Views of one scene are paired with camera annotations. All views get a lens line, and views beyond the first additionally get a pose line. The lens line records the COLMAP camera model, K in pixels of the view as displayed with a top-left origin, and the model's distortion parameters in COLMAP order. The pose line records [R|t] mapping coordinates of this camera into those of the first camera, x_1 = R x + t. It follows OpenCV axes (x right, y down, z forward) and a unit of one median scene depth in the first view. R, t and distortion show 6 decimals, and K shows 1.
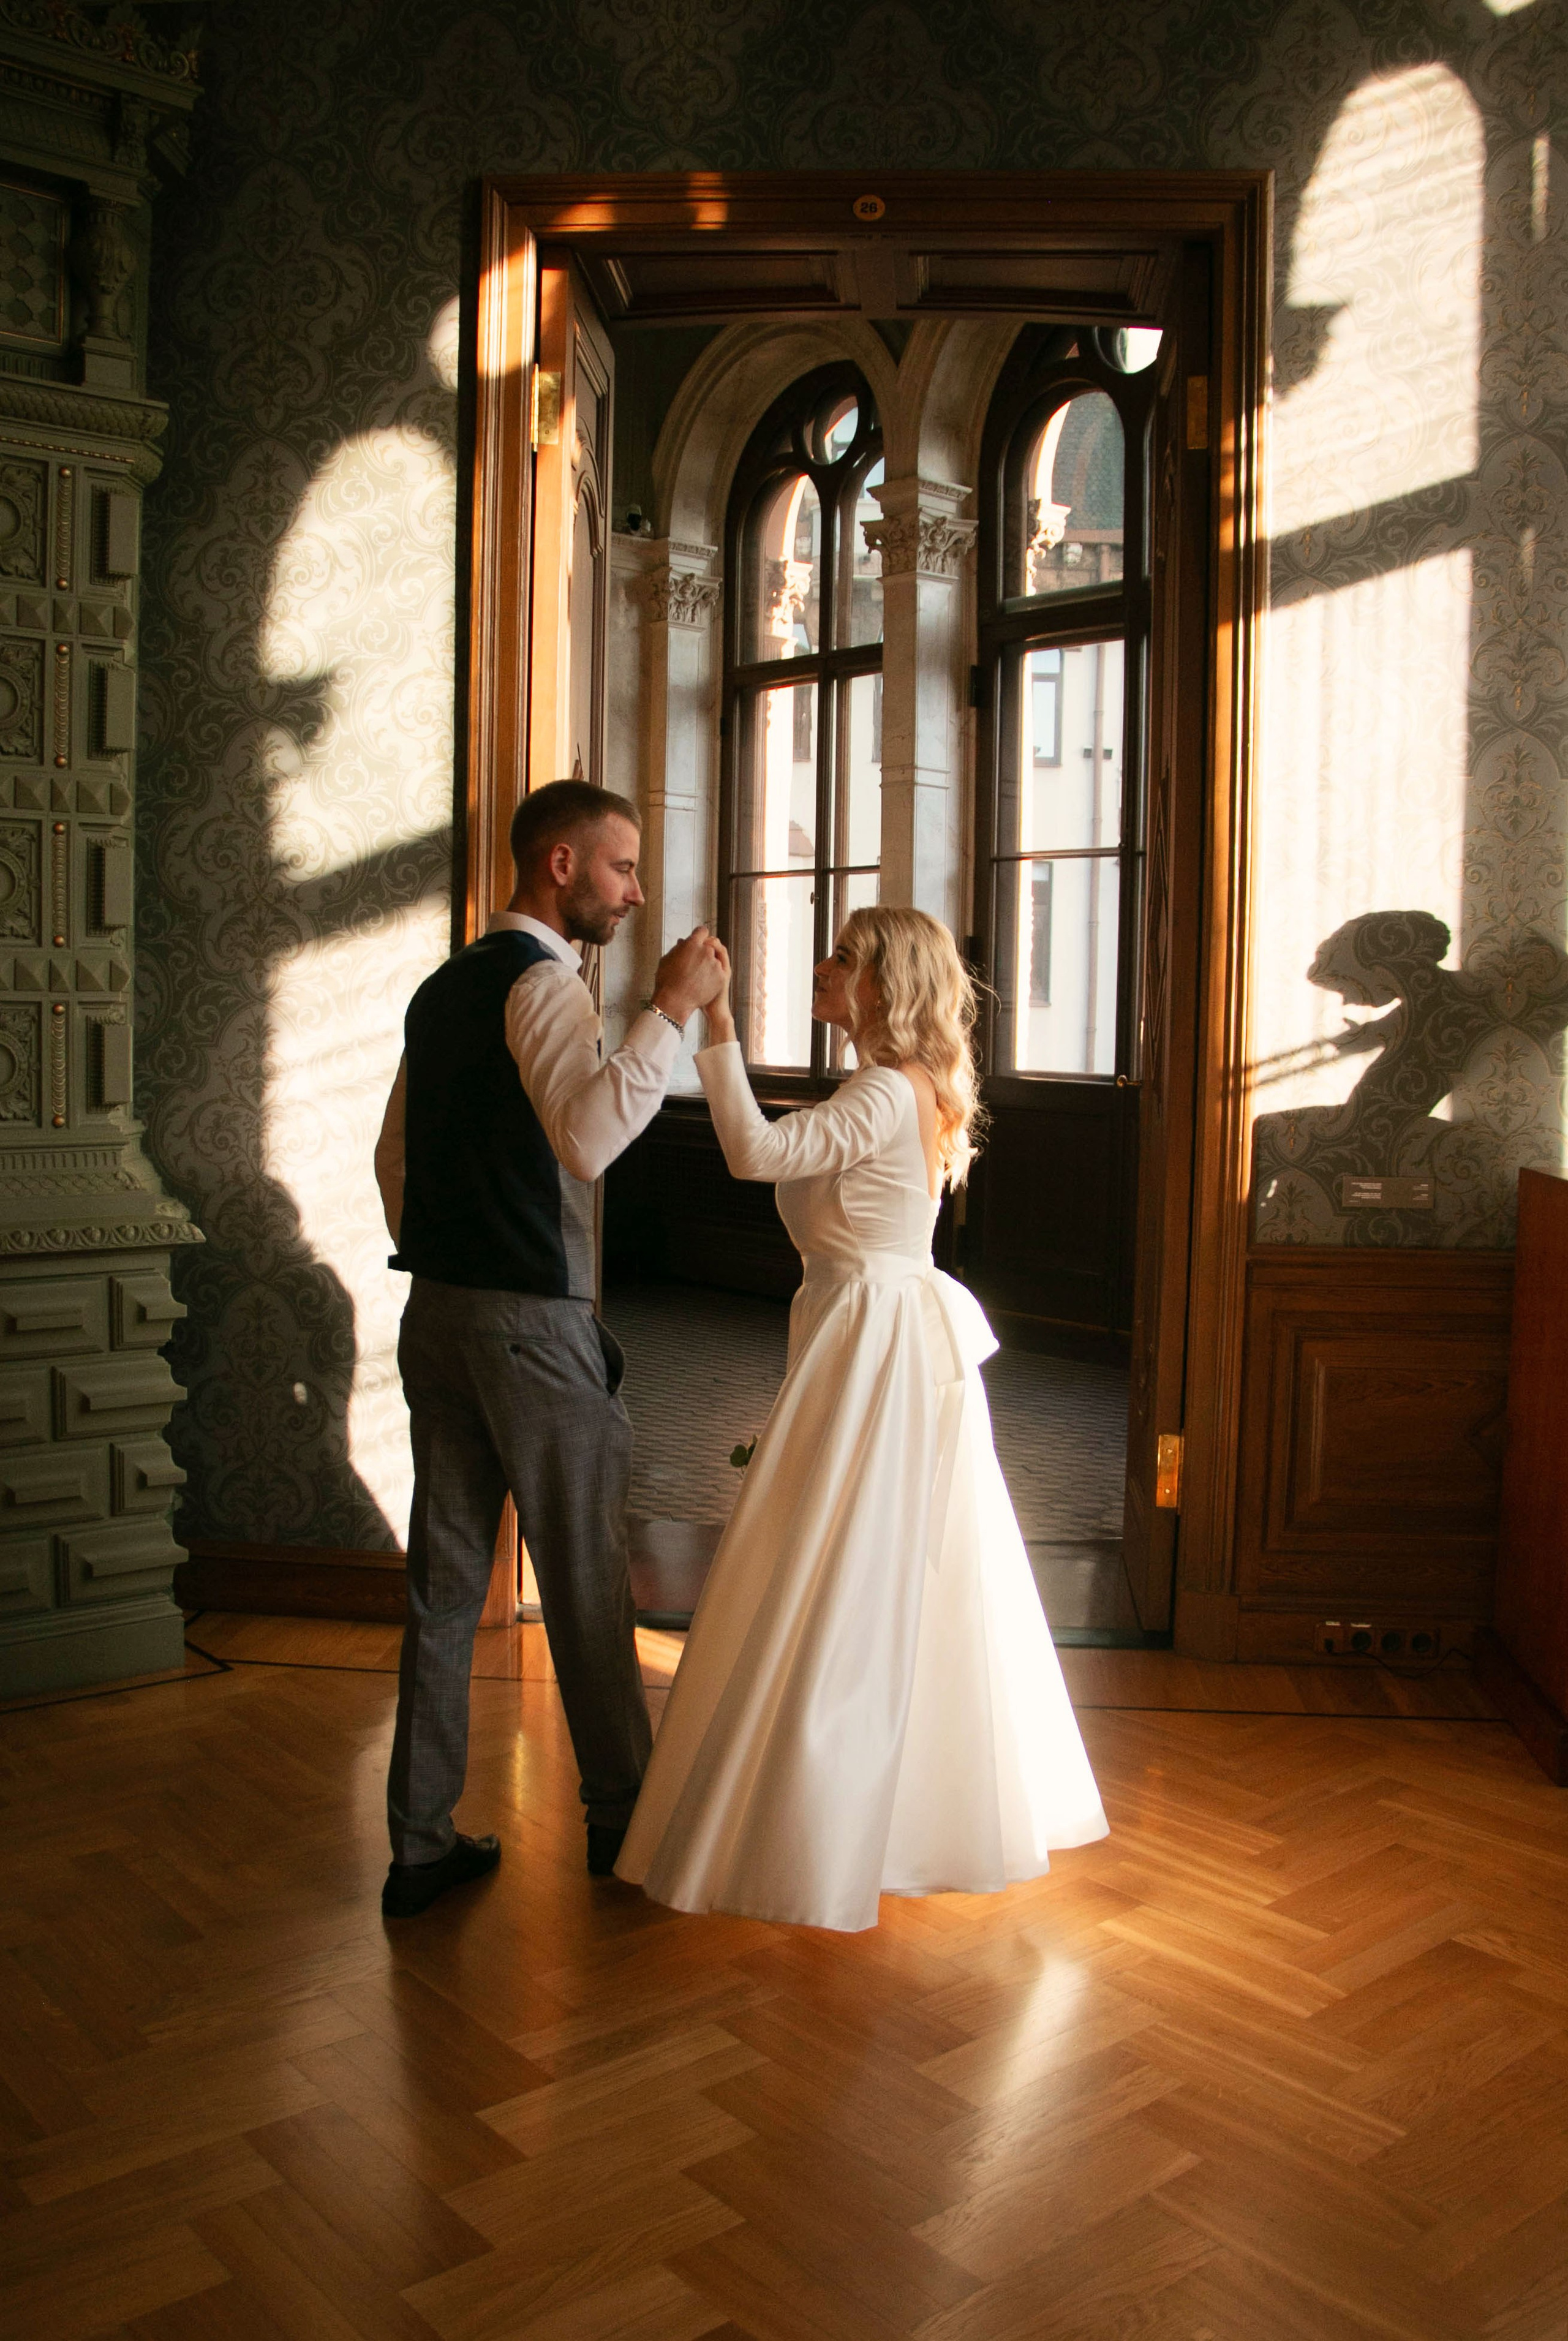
lens RADIAL K [[1953.9, 0, 784.0], [0, 1953.9, 1170.5], [0, 0, 1]] dist [-0.197452, 0.167816]
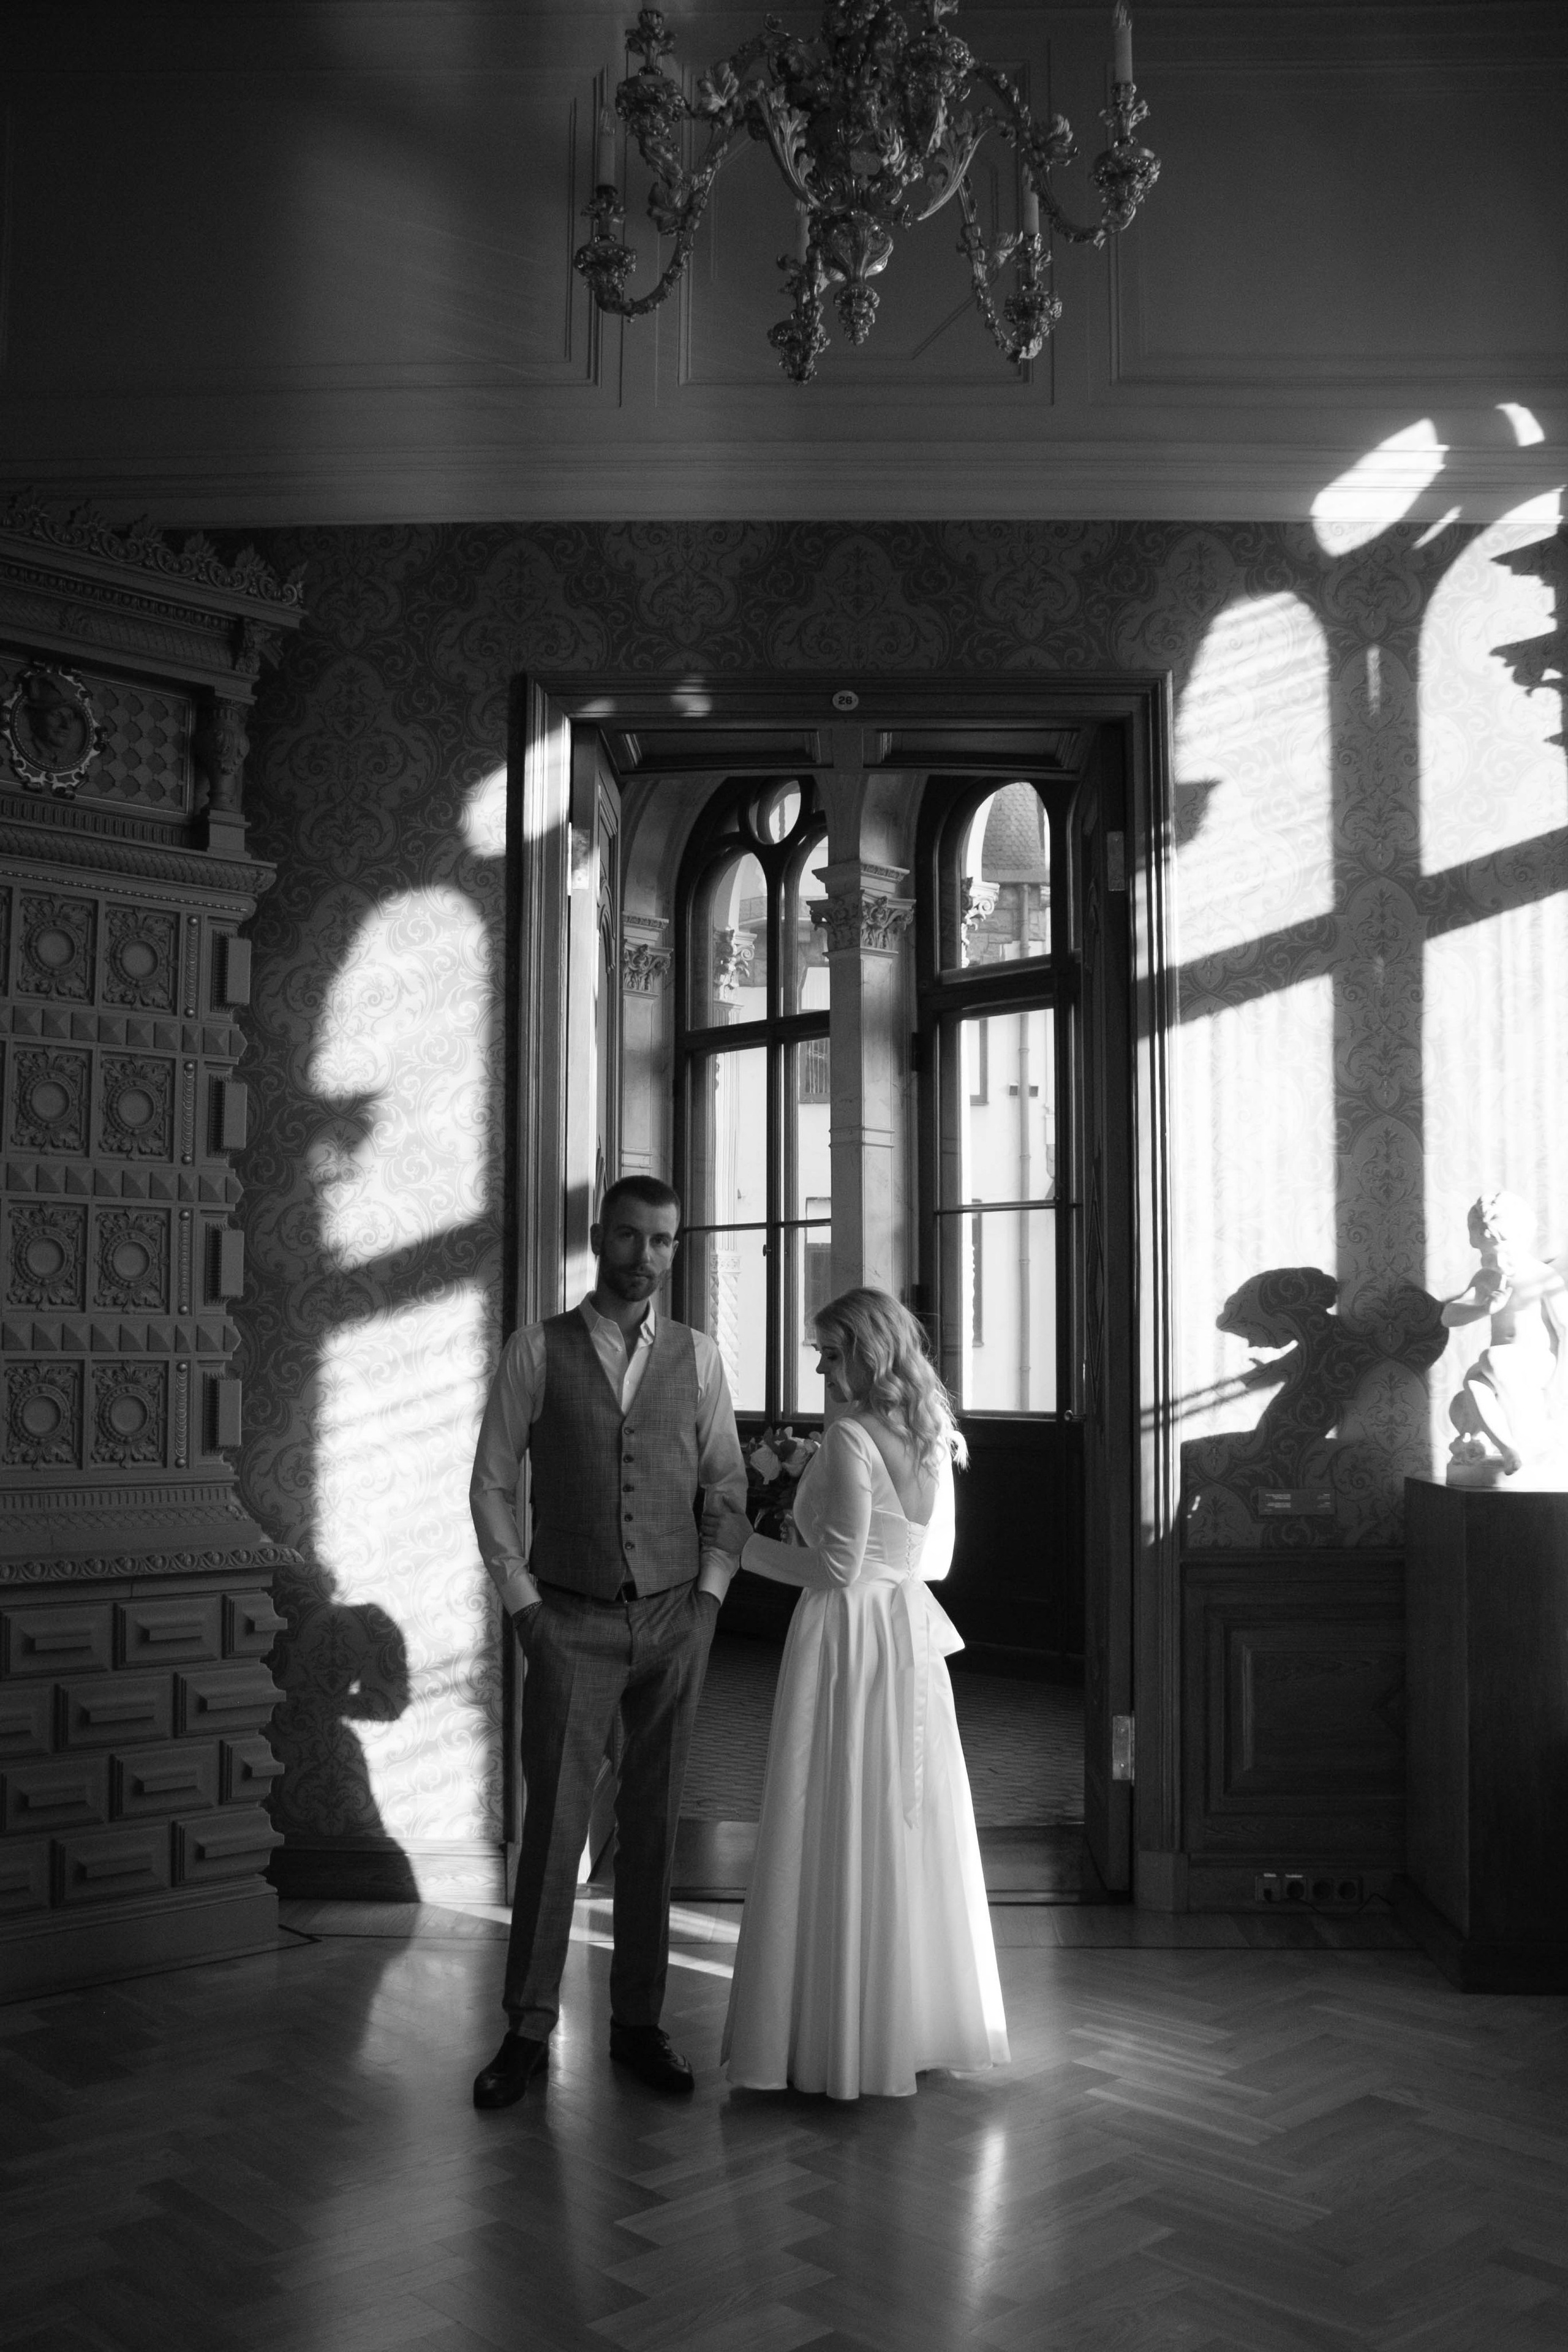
lens RADIAL K [[2051.8, 0, 823.4], [0, 2051.8, 1210.8], [0, 0, 1]] dist [-0.166064, 0.207891]
pose [[0.998048, -0.013093, 0.061069, -0.054041], [0.022151, 0.988423, -0.150100, 0.015424], [-0.058397, 0.151159, 0.986783, -0.257143]]
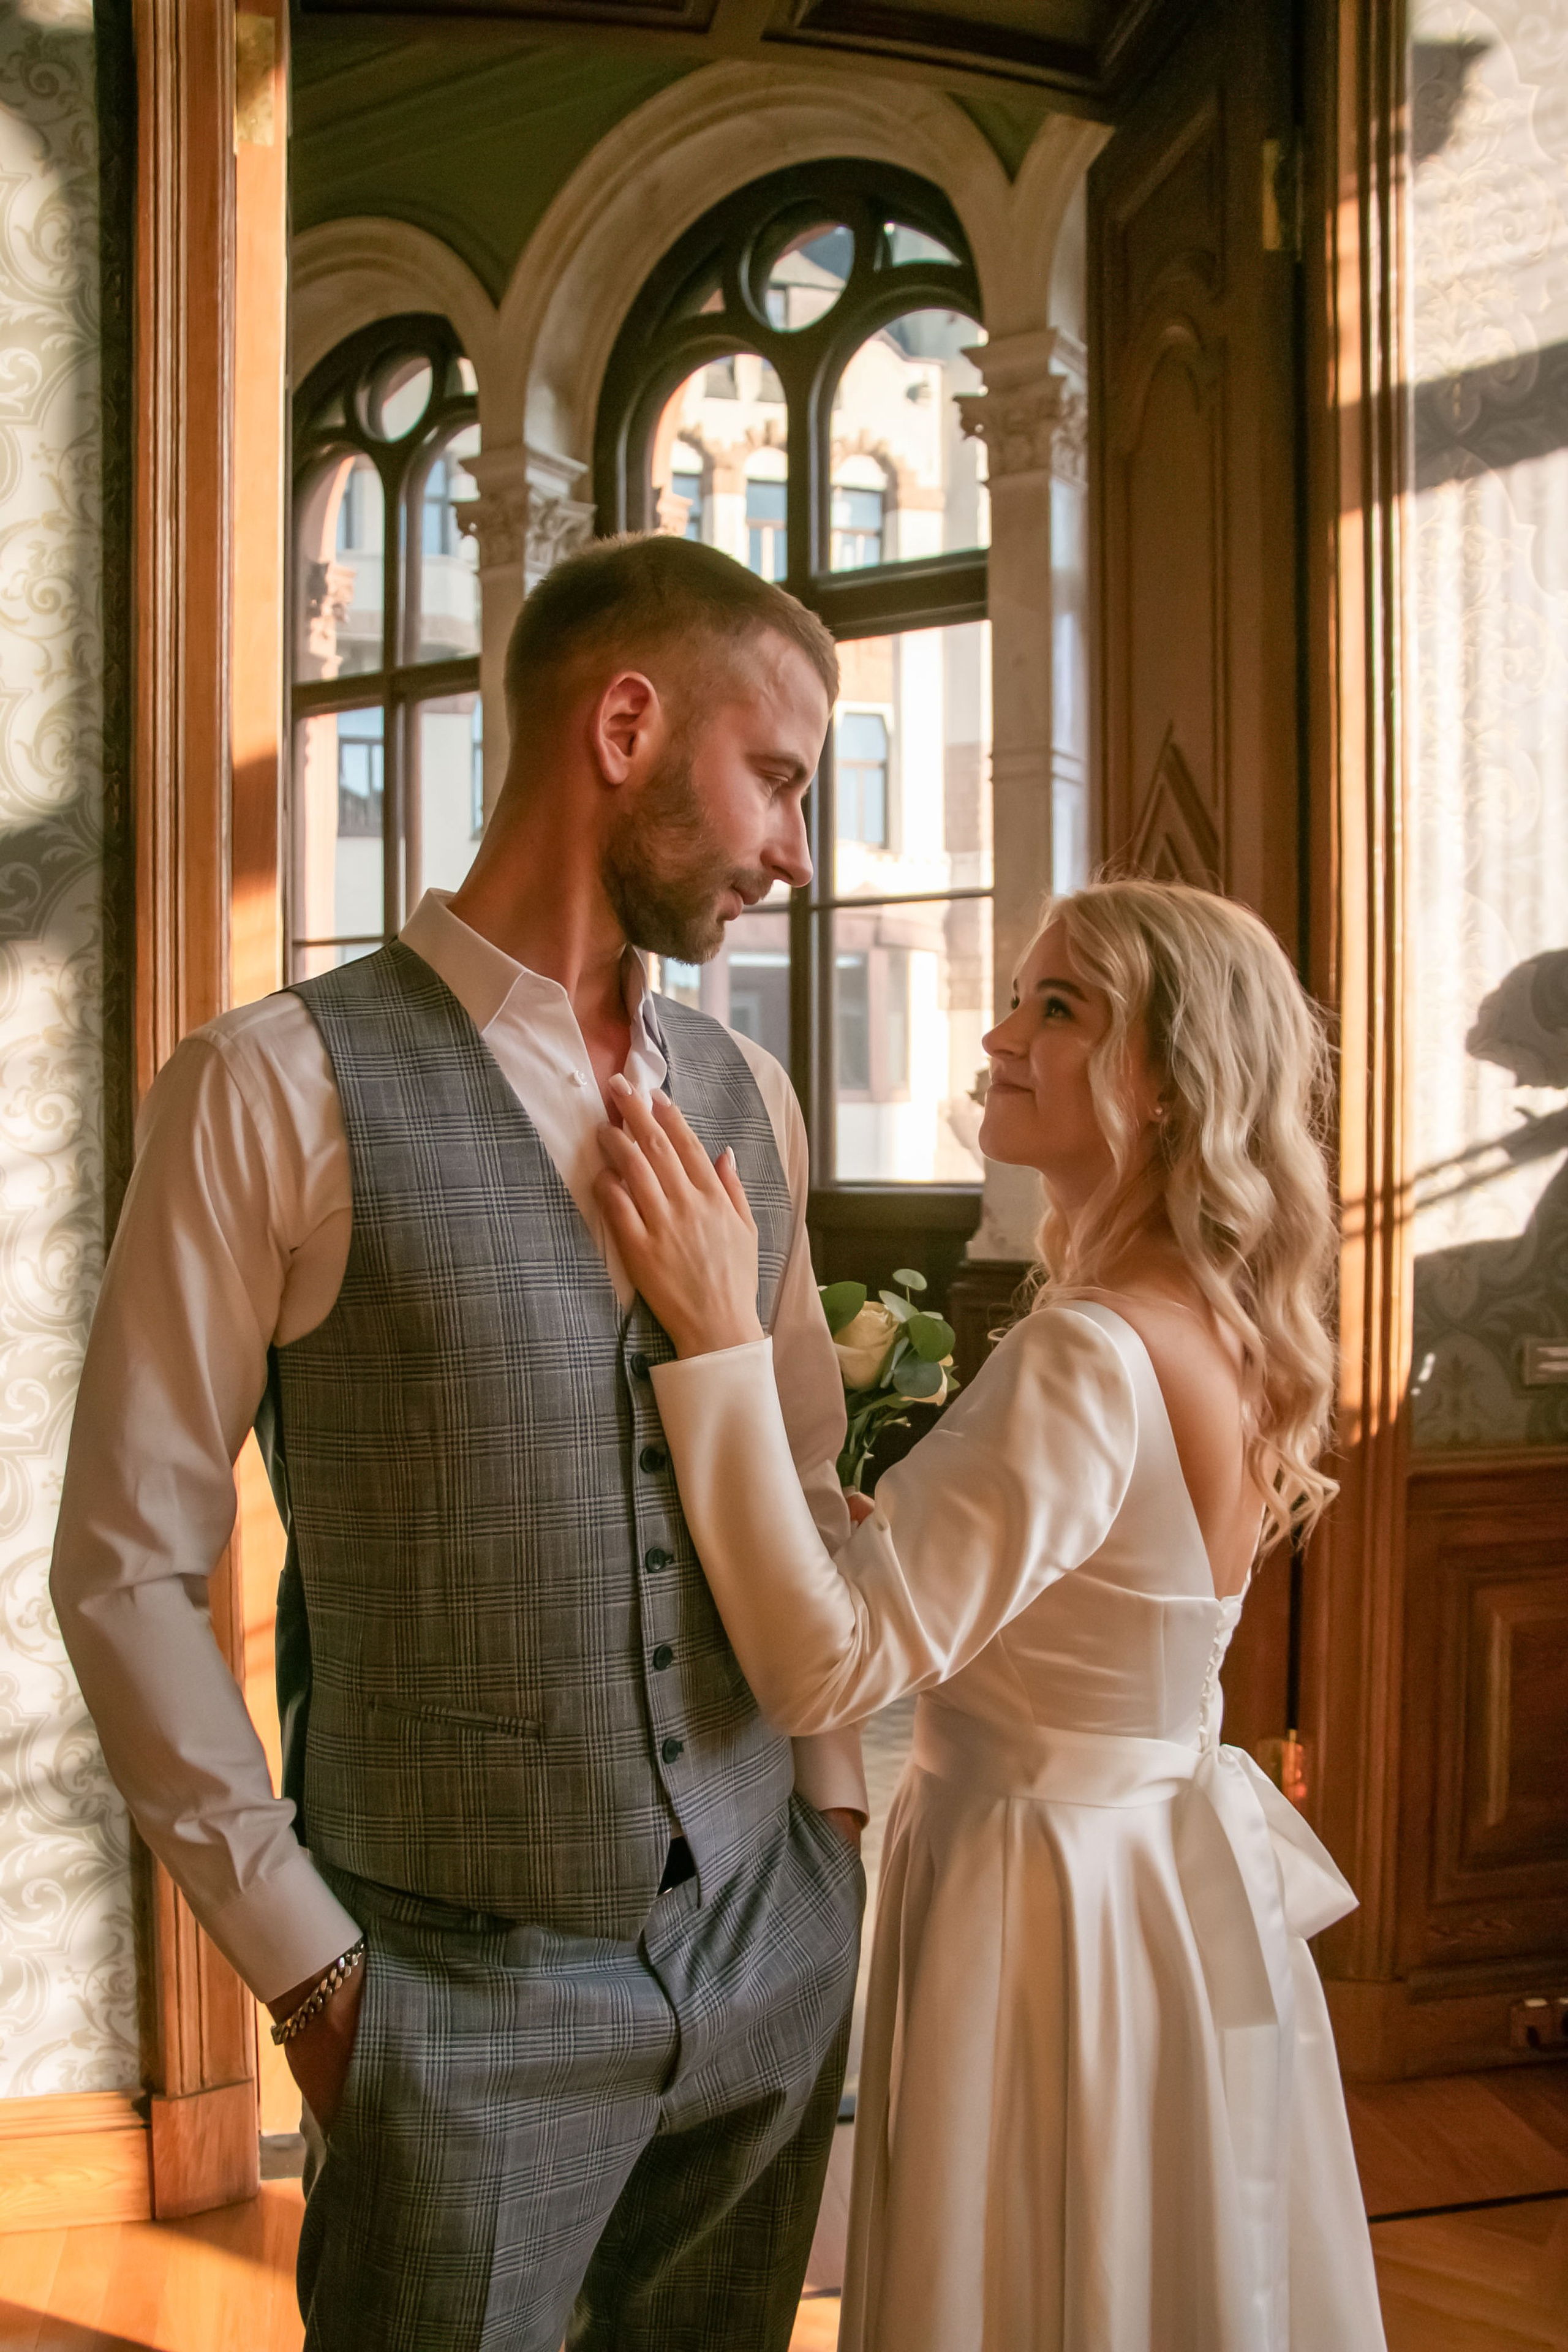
lens RADIAL K [[1938.7, 0, 784.0], [0, 1938.7, 1176.0], [0, 0, 1]] dist [-0.149175, 0.142205]
pose [[0.958599, -0.031279, 0.283036, -0.146320], [0.041061, 0.998745, -0.028695, -0.046258], [-0.281783, 0.039128, 0.958680, 0.436412]]
